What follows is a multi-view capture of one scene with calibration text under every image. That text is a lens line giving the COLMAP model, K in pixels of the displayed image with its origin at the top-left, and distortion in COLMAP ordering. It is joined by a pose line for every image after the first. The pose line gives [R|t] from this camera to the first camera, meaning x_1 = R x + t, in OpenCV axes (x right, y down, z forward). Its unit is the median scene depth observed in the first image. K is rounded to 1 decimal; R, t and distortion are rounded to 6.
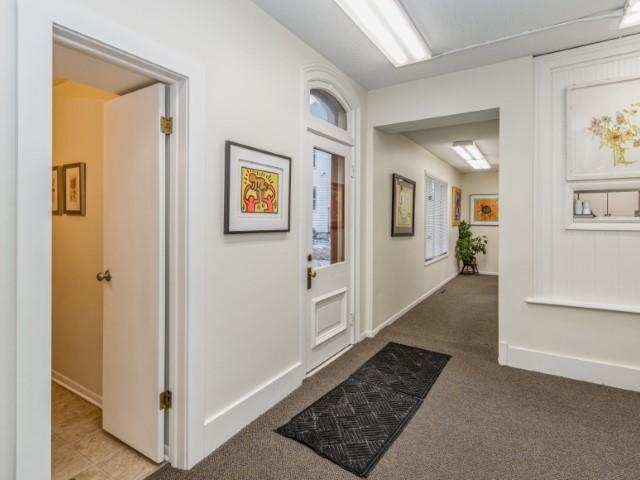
lens RADIAL K [[338.1, 0, 320.9], [0, 338.1, 235.6], [0, 0, 1]] dist [0.003117, -0.001211]
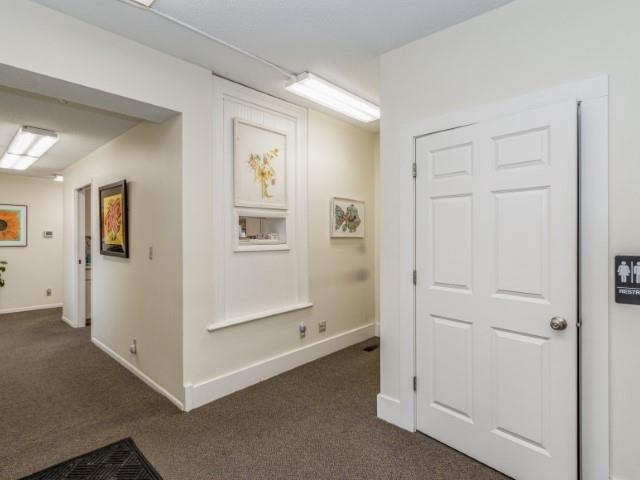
lens RADIAL K [[338.1, 0, 320.3], [0, 338.1, 240.6], [0, 0, 1]] dist [0.003117, -0.001211]
pose [[0.191776, -0.022323, 0.981185, -0.281092], [0.050450, 0.998644, 0.012860, -0.056559], [-0.980141, 0.047034, 0.192643, 0.564640]]
